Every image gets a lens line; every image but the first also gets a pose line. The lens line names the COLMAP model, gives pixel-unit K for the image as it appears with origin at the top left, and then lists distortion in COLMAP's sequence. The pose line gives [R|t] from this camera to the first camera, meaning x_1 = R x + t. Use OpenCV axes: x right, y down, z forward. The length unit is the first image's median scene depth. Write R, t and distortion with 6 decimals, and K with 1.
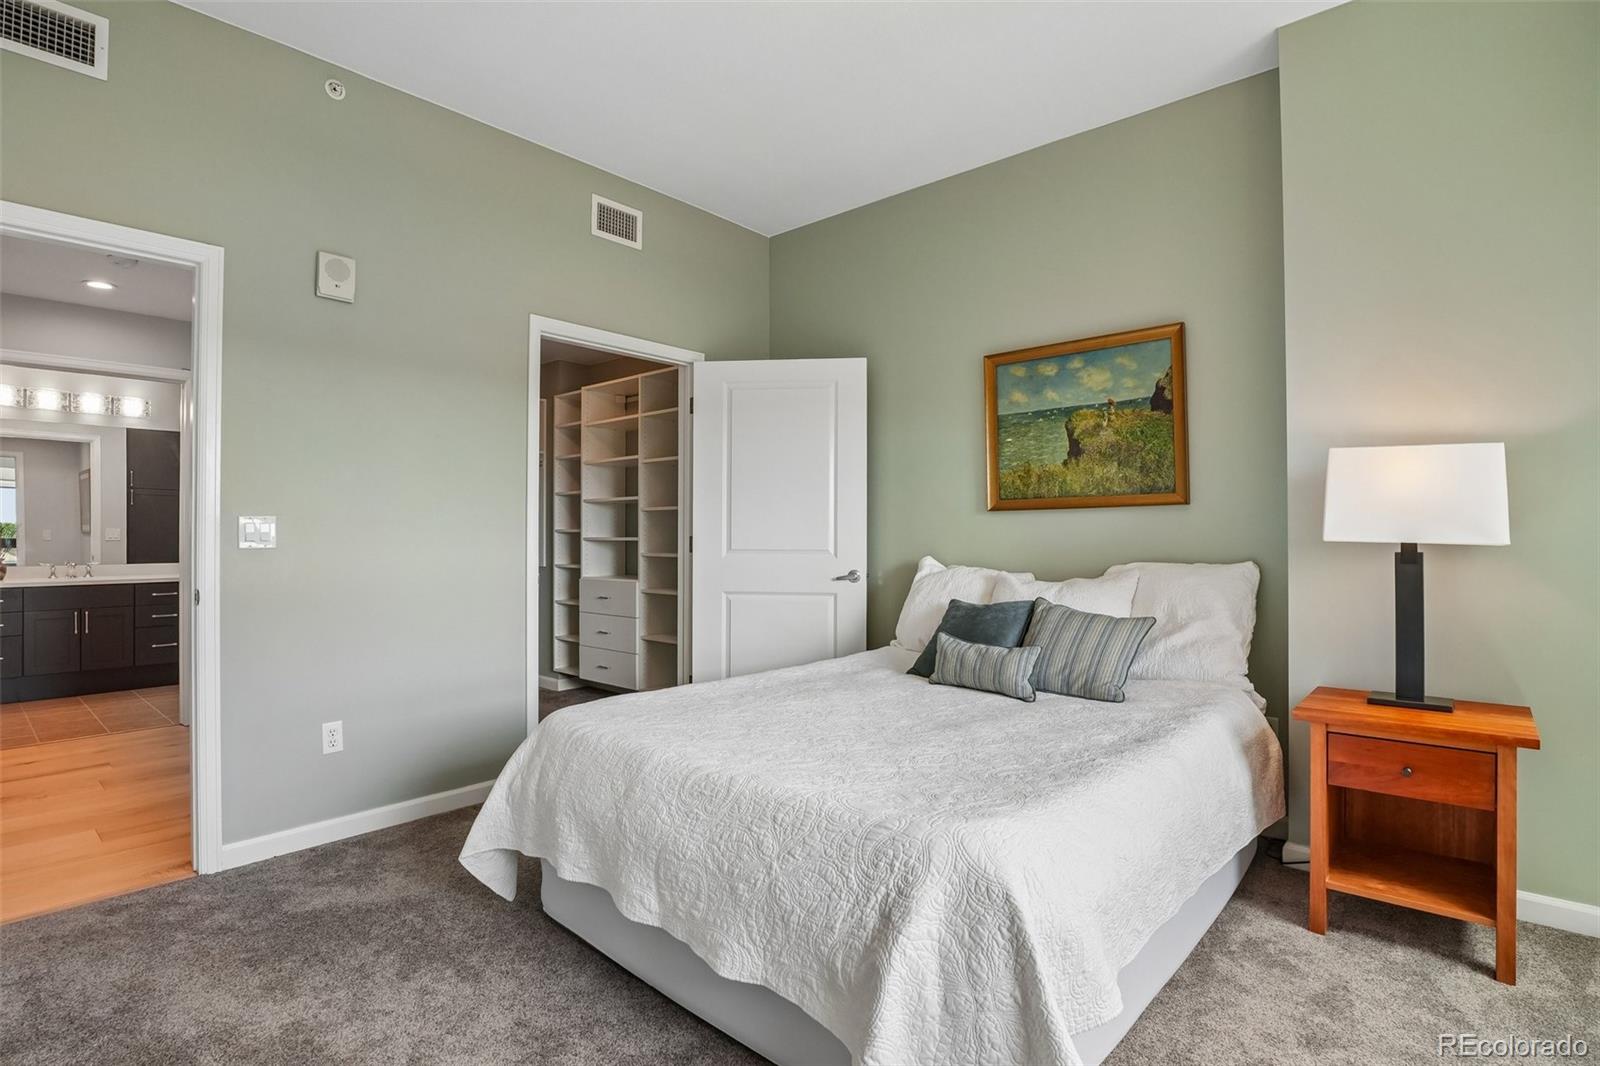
lens RADIAL K [[784.0, 0, 790.2], [0, 784.0, 516.7], [0, 0, 1]] dist [-0.013774, 0.007180]
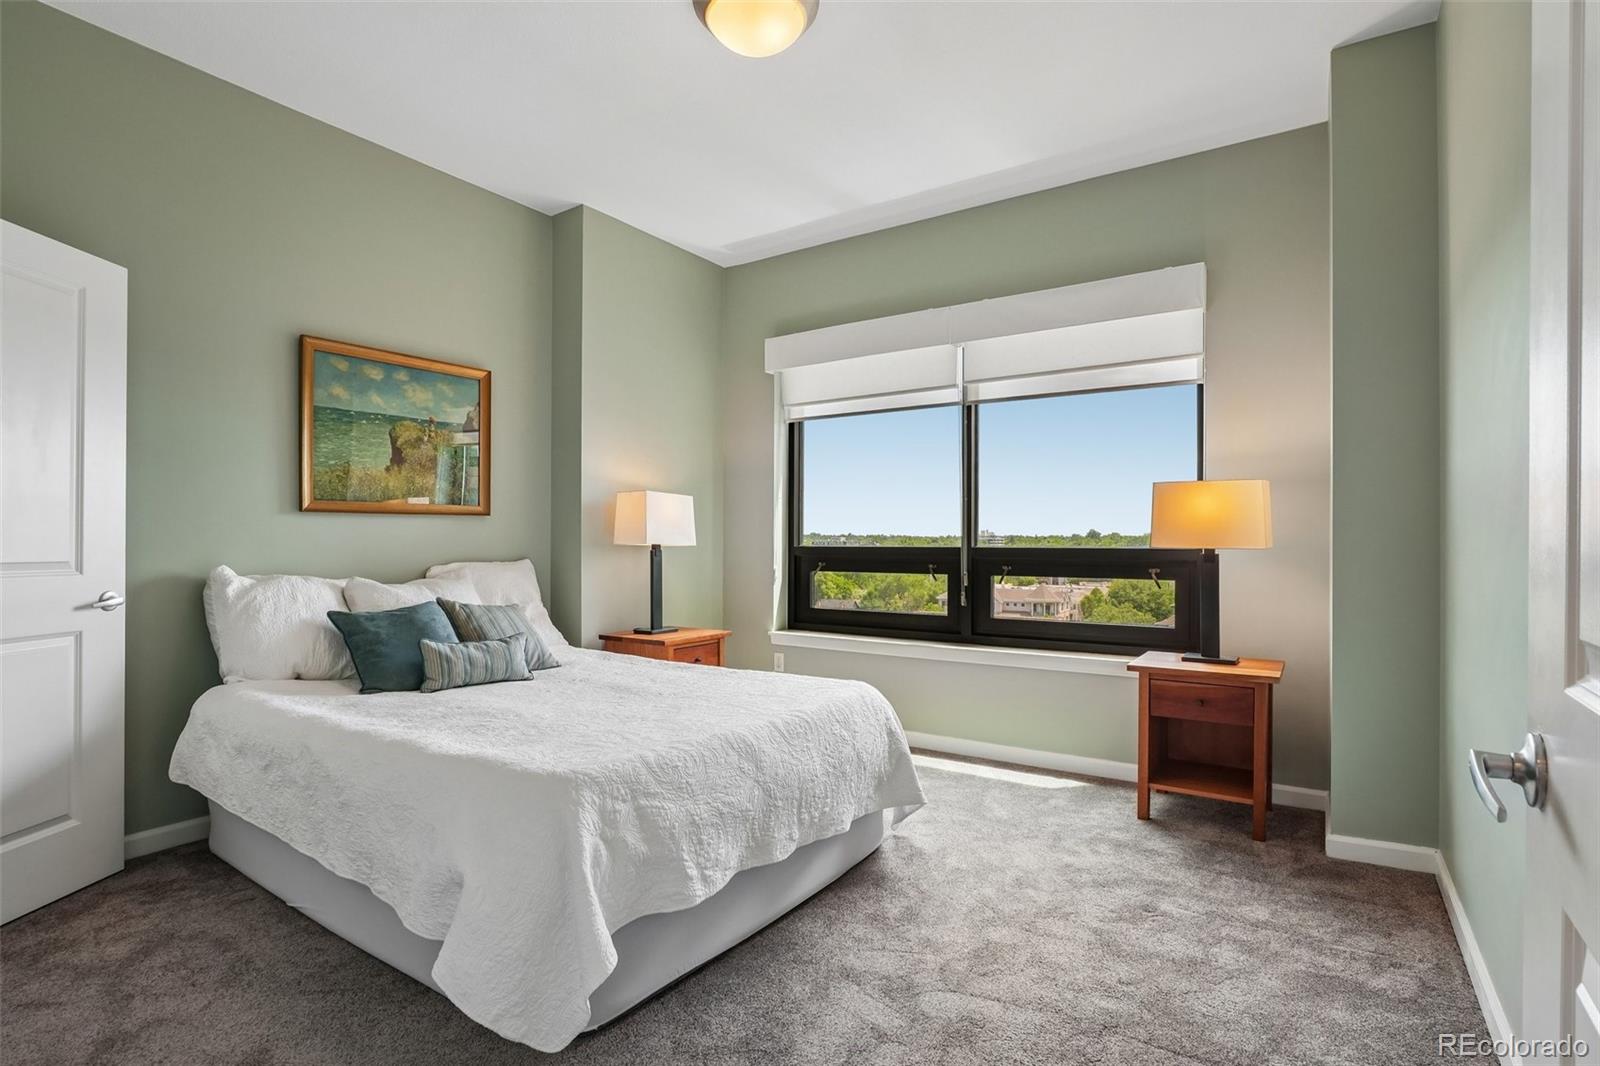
lens RADIAL K [[793.5, 0, 799.1], [0, 793.5, 523.0], [0, 0, 1]] dist [-0.032718, 0.001985]
pose [[-0.131400, 0.025163, 0.991010, -0.749794], [-0.023116, 0.999328, -0.028439, 0.018892], [-0.991060, -0.026645, -0.130730, 0.612419]]
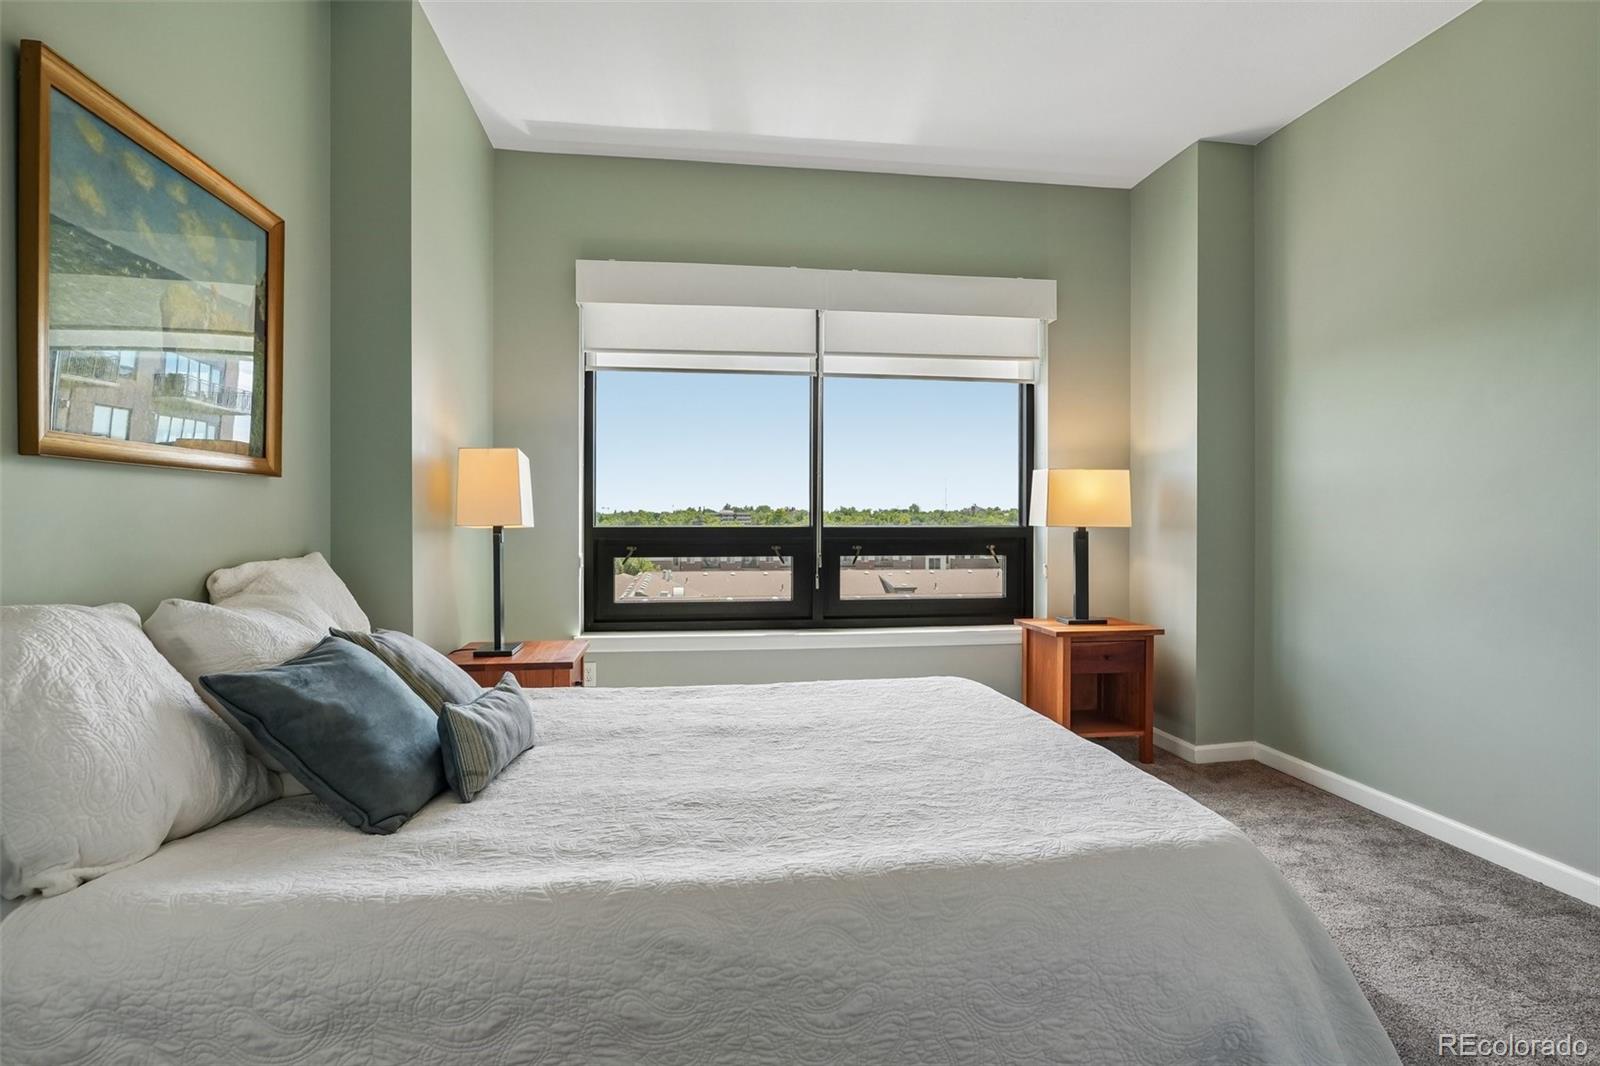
lens RADIAL K [[806.6, 0, 793.4], [0, 806.6, 515.4], [0, 0, 1]] dist [-0.040945, 0.000879]
pose [[-0.761788, 0.005772, 0.647801, -0.287290], [-0.012799, 0.999631, -0.023957, 0.027449], [-0.647700, -0.026541, -0.761433, 1.137867]]
